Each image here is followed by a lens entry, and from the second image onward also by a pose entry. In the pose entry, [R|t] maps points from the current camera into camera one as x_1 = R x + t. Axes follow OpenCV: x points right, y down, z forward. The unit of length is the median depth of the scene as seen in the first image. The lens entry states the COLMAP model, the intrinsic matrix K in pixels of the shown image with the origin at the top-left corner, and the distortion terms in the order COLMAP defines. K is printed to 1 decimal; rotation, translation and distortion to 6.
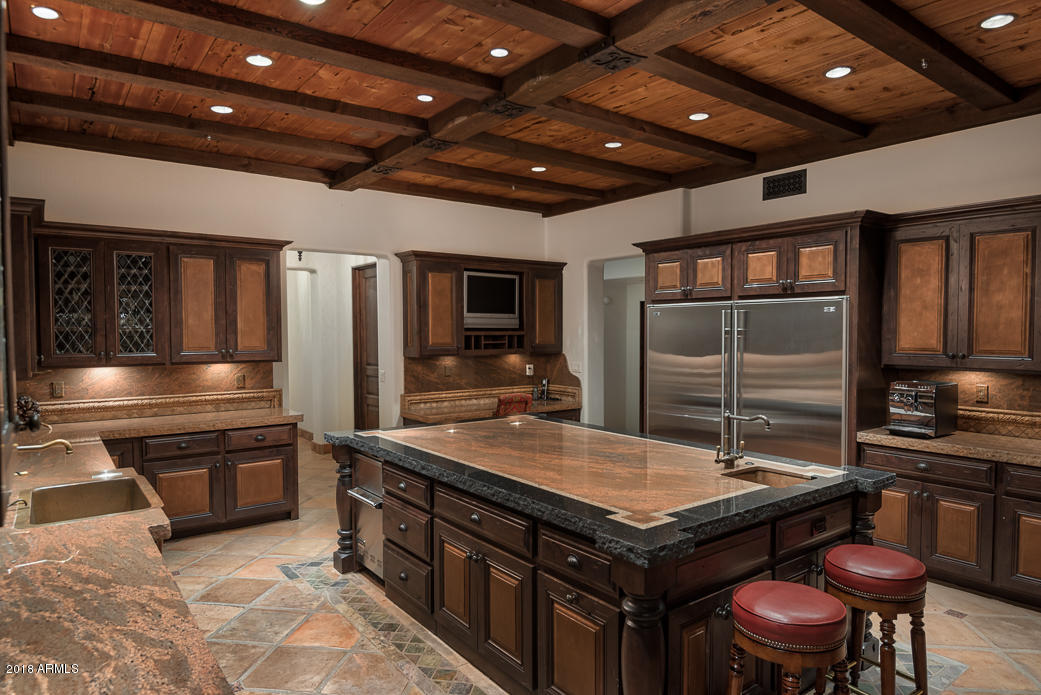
lens RADIAL K [[626.6, 0, 520.5], [0, 626.6, 347.5], [0, 0, 1]] dist [-0.000706, -0.000121]
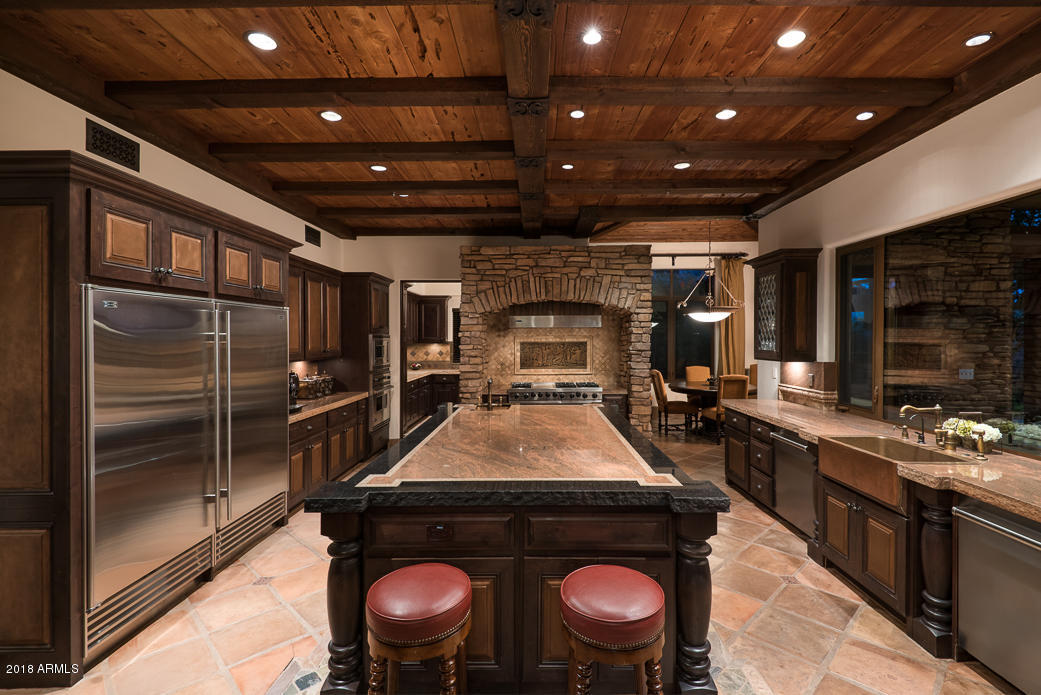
lens RADIAL K [[474.7, 0, 536.2], [0, 474.7, 345.6], [0, 0, 1]] dist [0.014473, -0.016492]
pose [[-0.796753, -0.006586, 0.604270, -0.366588], [0.021611, 0.998990, 0.039383, -0.028325], [-0.603919, 0.044437, -0.795806, 1.229055]]
